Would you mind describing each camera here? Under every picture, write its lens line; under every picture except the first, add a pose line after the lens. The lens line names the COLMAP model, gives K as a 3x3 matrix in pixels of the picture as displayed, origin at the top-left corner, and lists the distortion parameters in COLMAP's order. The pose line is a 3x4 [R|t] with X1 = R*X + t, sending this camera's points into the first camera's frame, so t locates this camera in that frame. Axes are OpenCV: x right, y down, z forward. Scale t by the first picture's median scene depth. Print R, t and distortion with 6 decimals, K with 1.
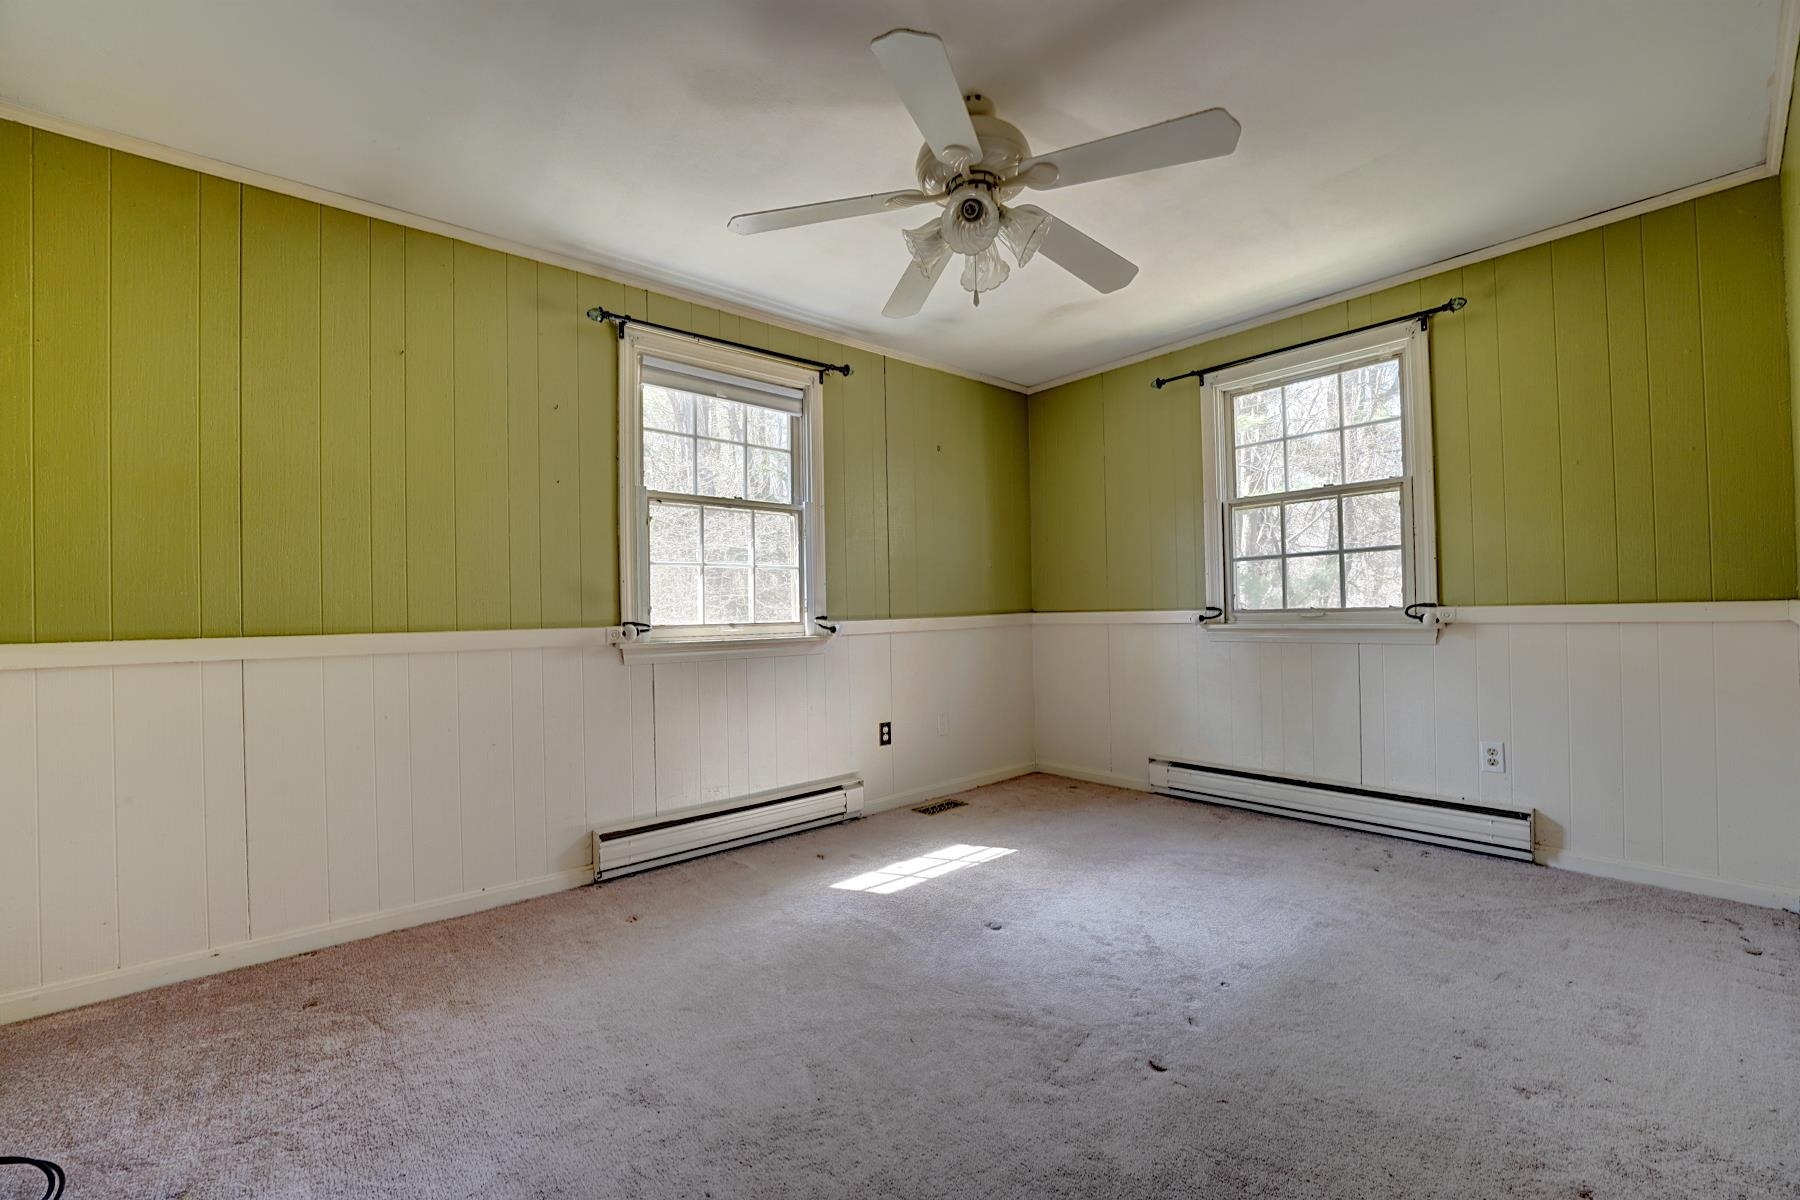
lens RADIAL K [[740.0, 0, 898.9], [0, 740.0, 604.0], [0, 0, 1]] dist [-0.001380, -0.000106]
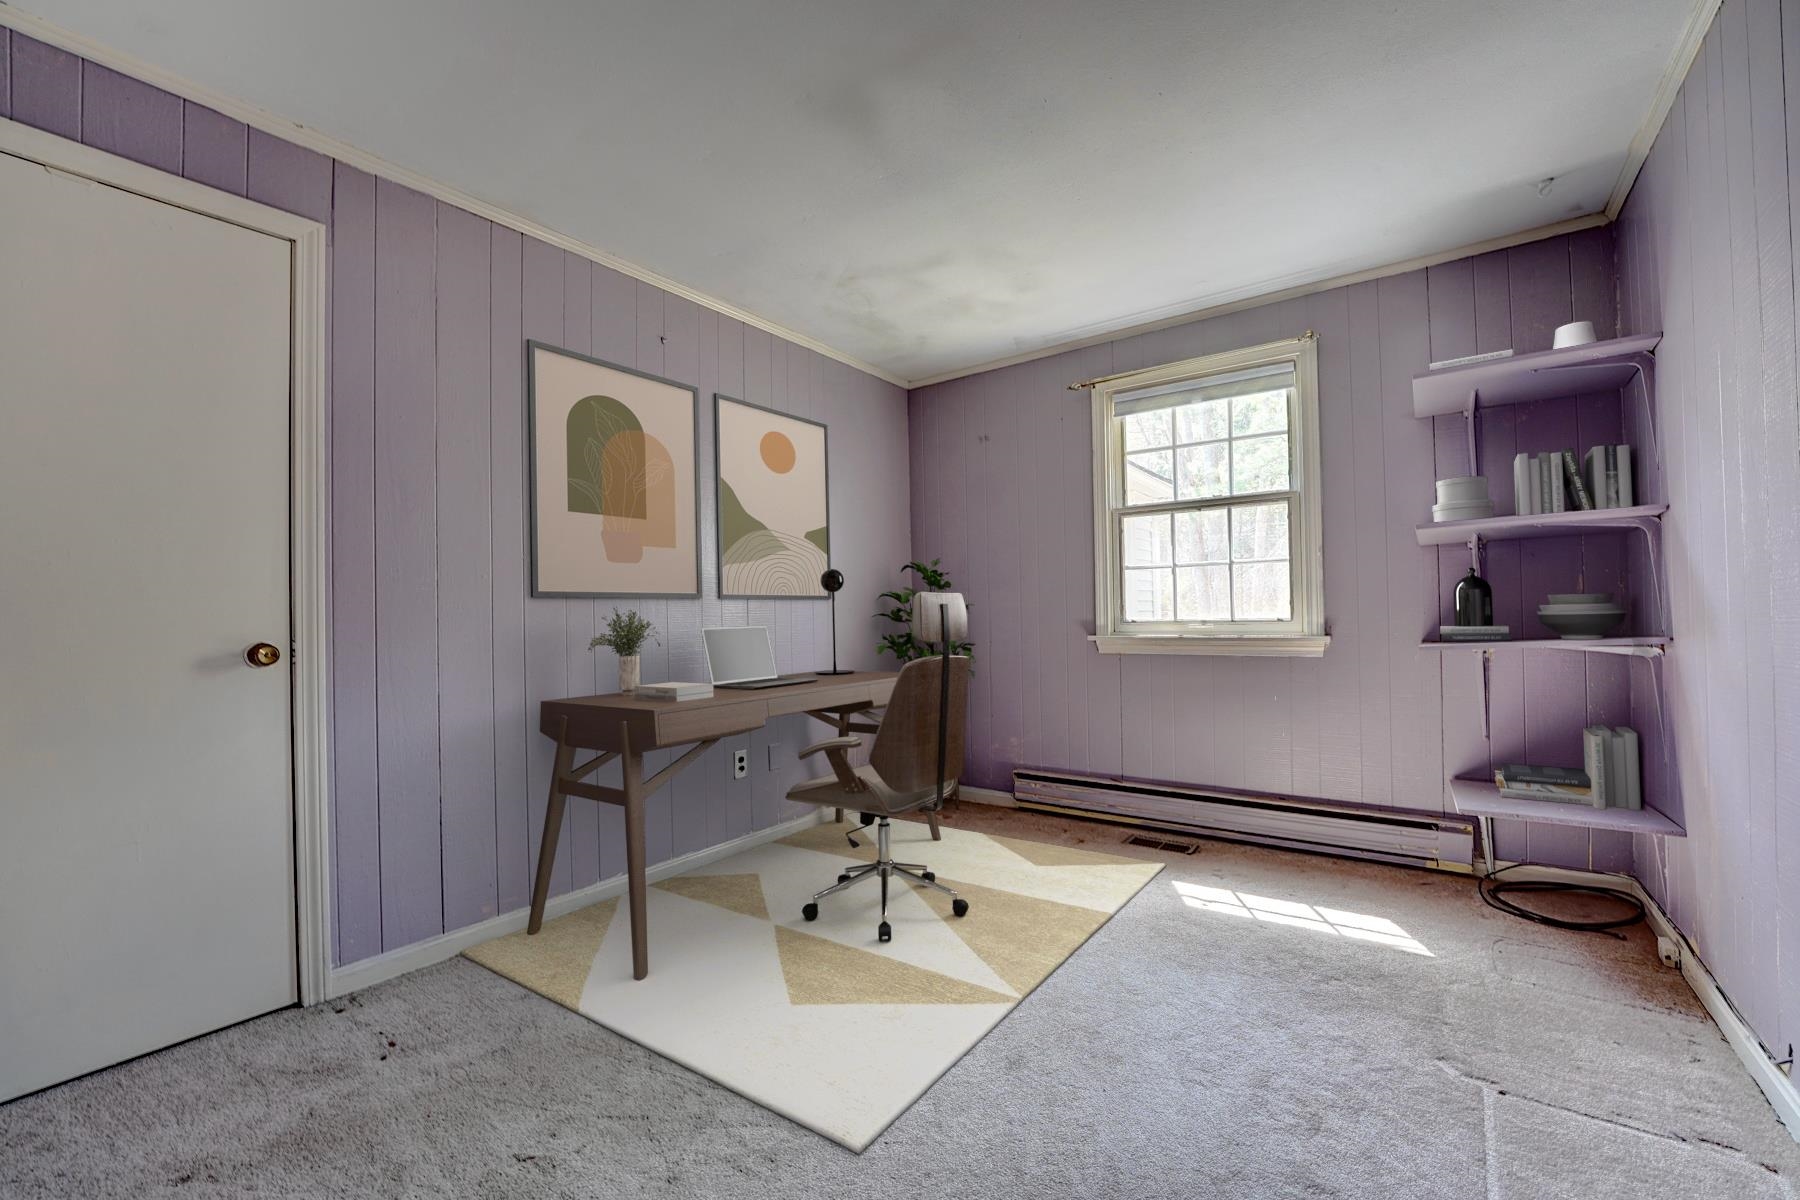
lens RADIAL K [[740.0, 0, 898.9], [0, 740.0, 604.0], [0, 0, 1]] dist [-0.001380, -0.000106]
pose [[0.239524, -0.005888, -0.970872, 0.688725], [0.030178, 0.999544, 0.001383, -0.010641], [0.970421, -0.029631, 0.239593, 0.346232]]
